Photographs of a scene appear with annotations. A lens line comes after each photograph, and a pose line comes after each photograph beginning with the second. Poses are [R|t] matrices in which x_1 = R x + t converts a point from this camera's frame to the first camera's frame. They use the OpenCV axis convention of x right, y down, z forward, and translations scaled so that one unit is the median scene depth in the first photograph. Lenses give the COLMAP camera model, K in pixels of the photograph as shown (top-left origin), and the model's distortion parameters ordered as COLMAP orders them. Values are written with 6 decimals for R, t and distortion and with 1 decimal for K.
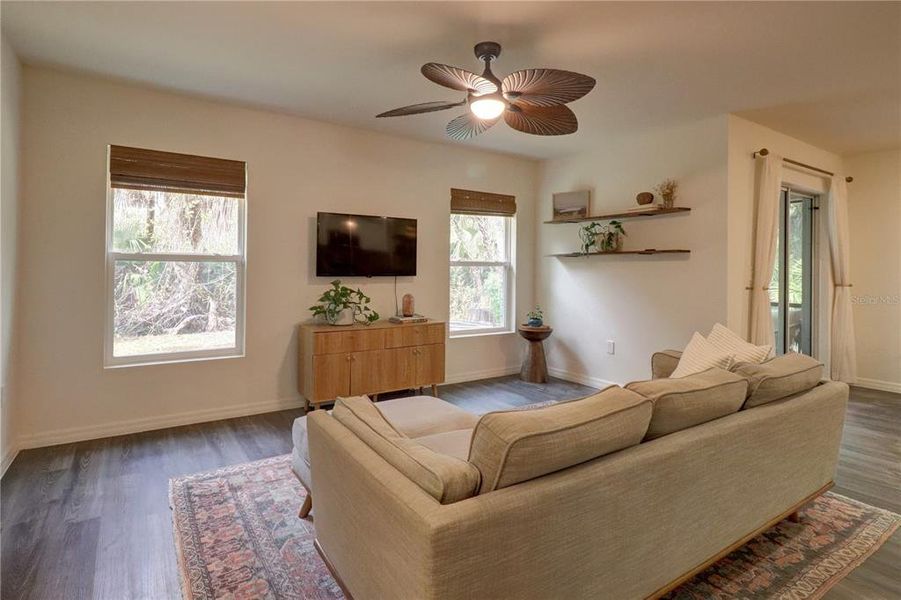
lens RADIAL K [[458.5, 0, 457.7], [0, 458.5, 265.8], [0, 0, 1]] dist [0.005749, -0.002231]
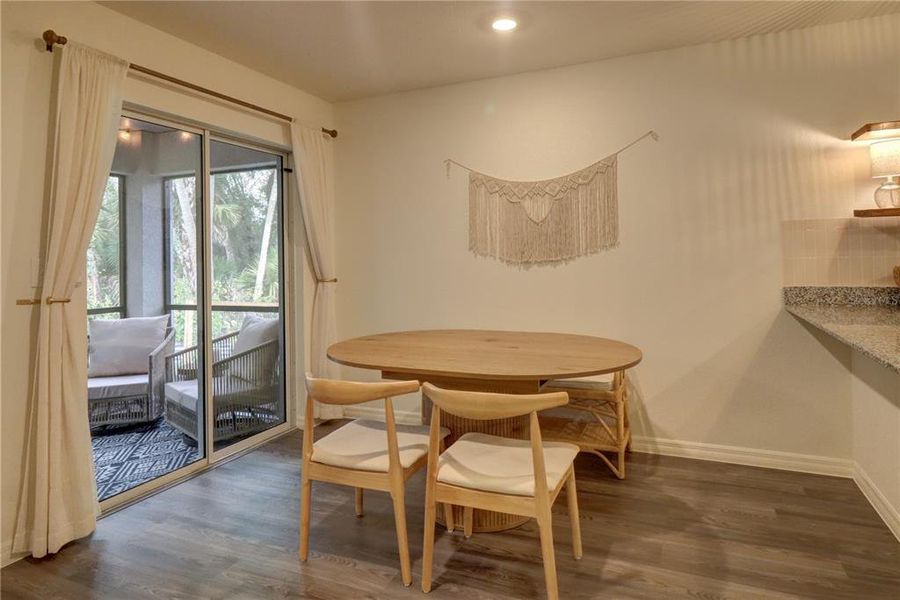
lens RADIAL K [[532.2, 0, 456.1], [0, 532.2, 256.9], [0, 0, 1]] dist [0.002217, -0.000251]
pose [[0.839907, -0.023235, 0.542232, 0.680825], [0.021914, 0.999720, 0.008894, 0.004302], [-0.542287, 0.004412, 0.840182, 0.237548]]
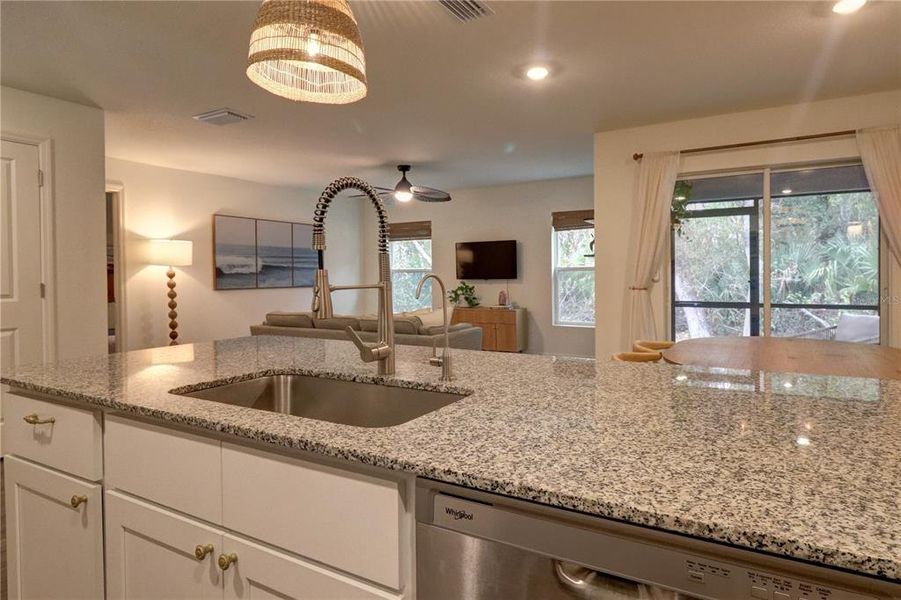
lens RADIAL K [[524.9, 0, 458.3], [0, 524.9, 281.5], [0, 0, 1]] dist [-0.007679, -0.000944]
pose [[0.437635, -0.001289, -0.899152, 1.452700], [0.020122, 0.999763, 0.008360, 0.013432], [0.898928, -0.021751, 0.437557, 0.118594]]
